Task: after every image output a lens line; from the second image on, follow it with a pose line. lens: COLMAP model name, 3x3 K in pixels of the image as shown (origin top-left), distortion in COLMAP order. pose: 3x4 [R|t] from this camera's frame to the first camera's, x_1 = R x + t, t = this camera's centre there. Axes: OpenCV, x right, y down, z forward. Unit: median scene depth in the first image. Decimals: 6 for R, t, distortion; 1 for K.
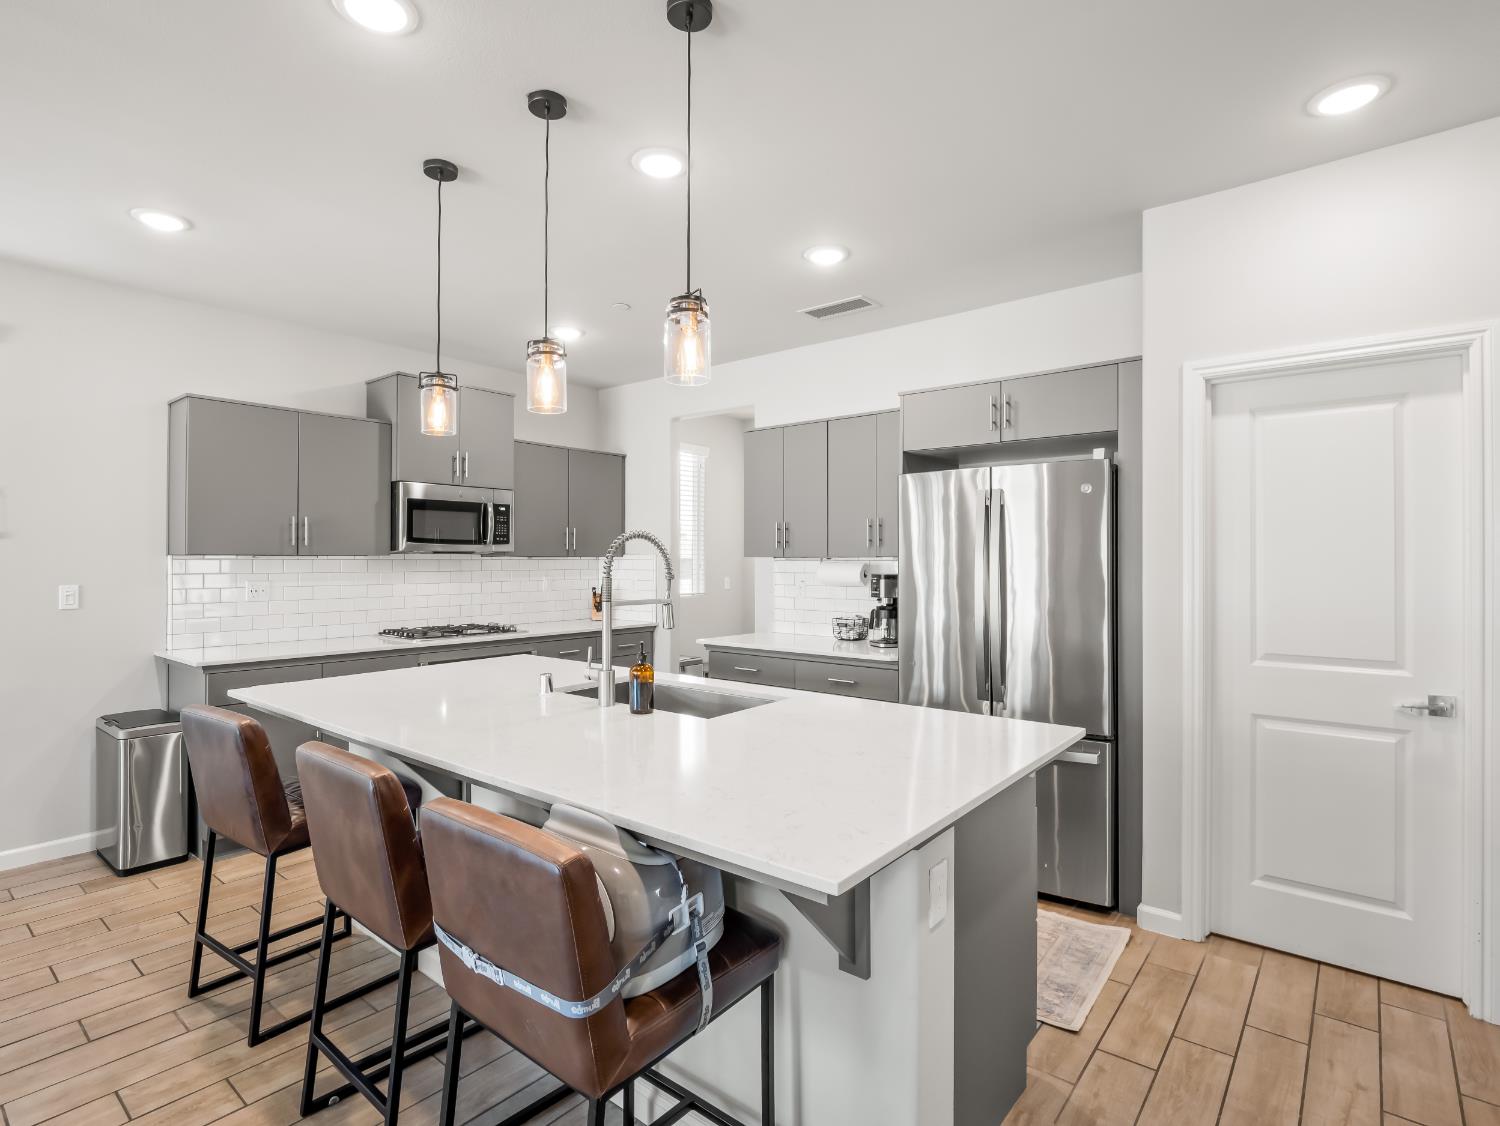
lens RADIAL K [[763.2, 0, 742.3], [0, 763.2, 562.3], [0, 0, 1]] dist [-0.004111, -0.001406]
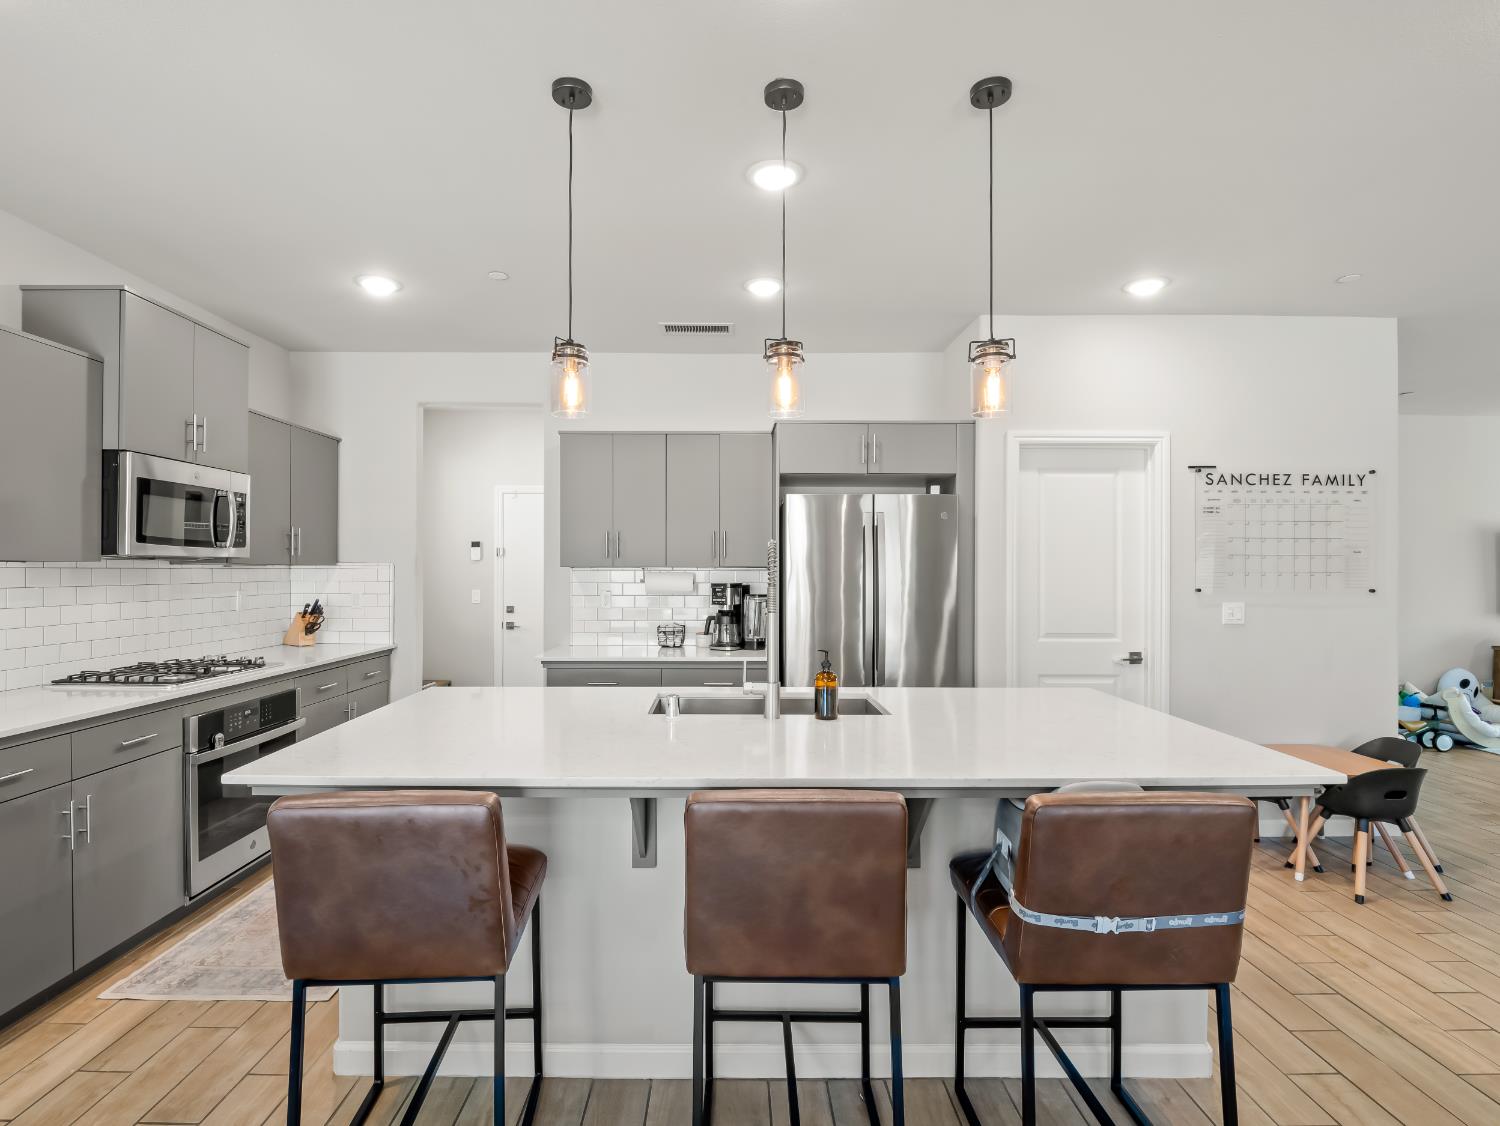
lens RADIAL K [[762.1, 0, 723.7], [0, 762.1, 571.4], [0, 0, 1]] dist [-0.013557, -0.001237]
pose [[0.772131, -0.000134, 0.635463, -0.474565], [0.000307, 1.000000, -0.000162, -0.000501], [-0.635463, 0.000321, 0.772131, 0.160986]]
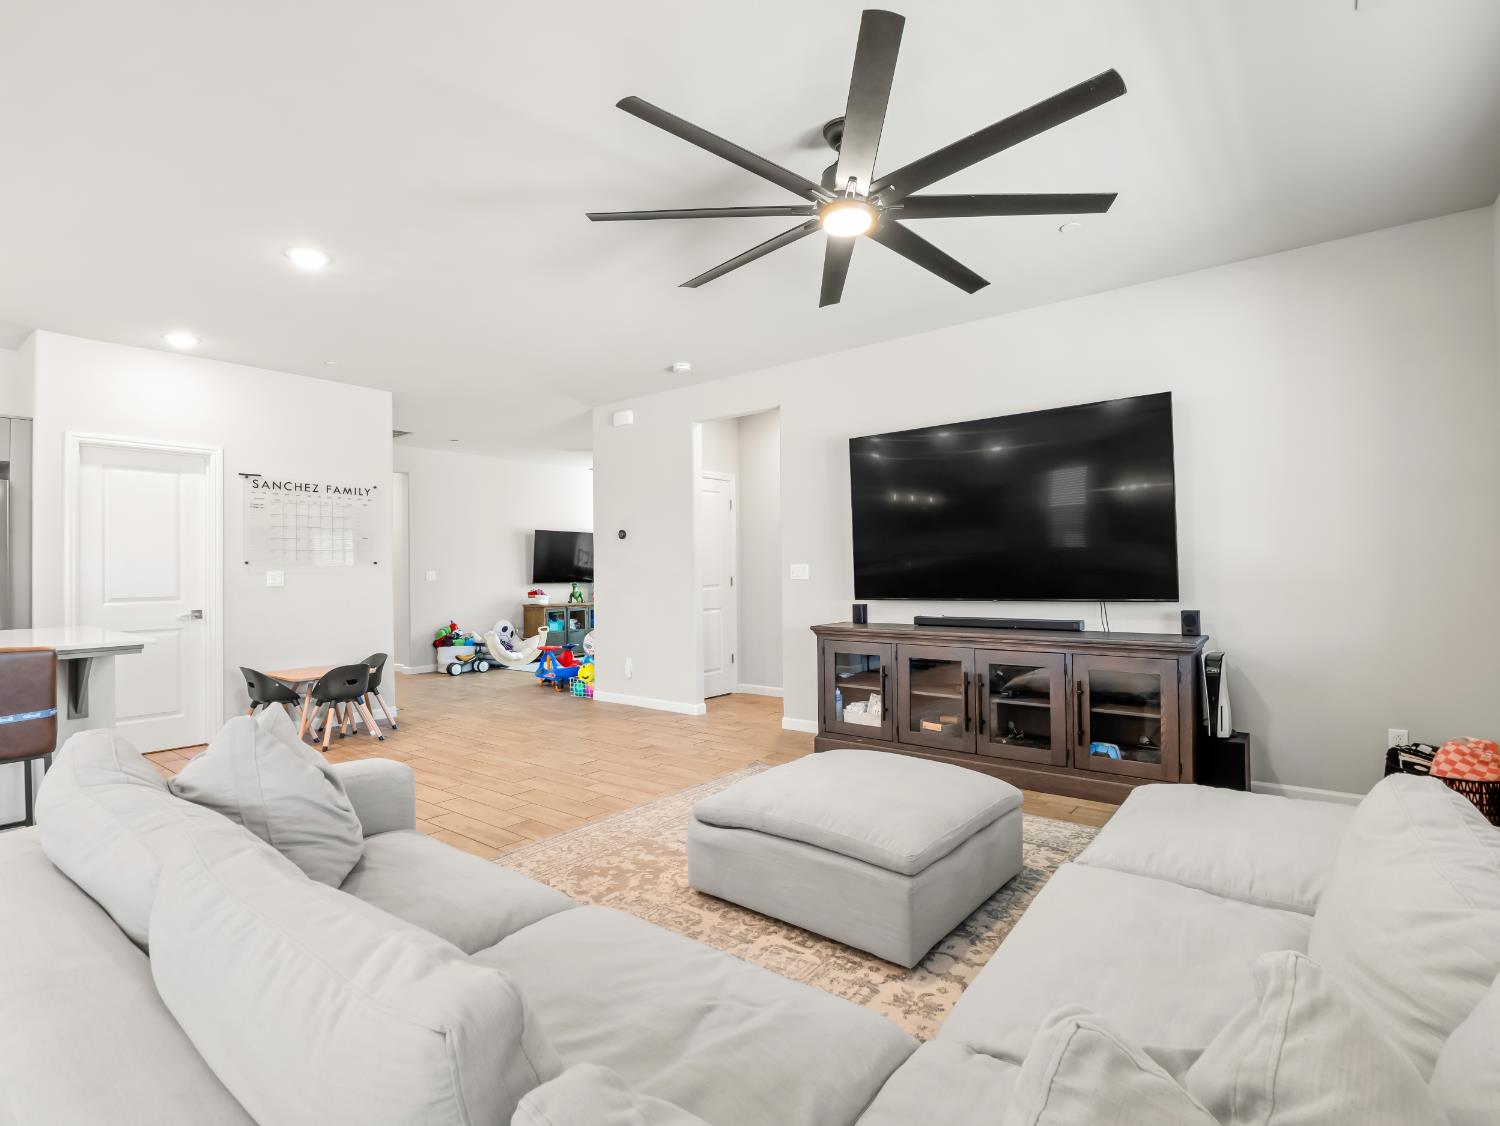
lens RADIAL K [[736.3, 0, 739.8], [0, 736.3, 560.1], [0, 0, 1]] dist [0.004502, -0.014638]
pose [[-0.019051, 0.013831, 0.999723, -0.704742], [0.016965, 0.999765, -0.013508, 0.048901], [-0.999675, 0.016703, -0.019281, -0.305447]]
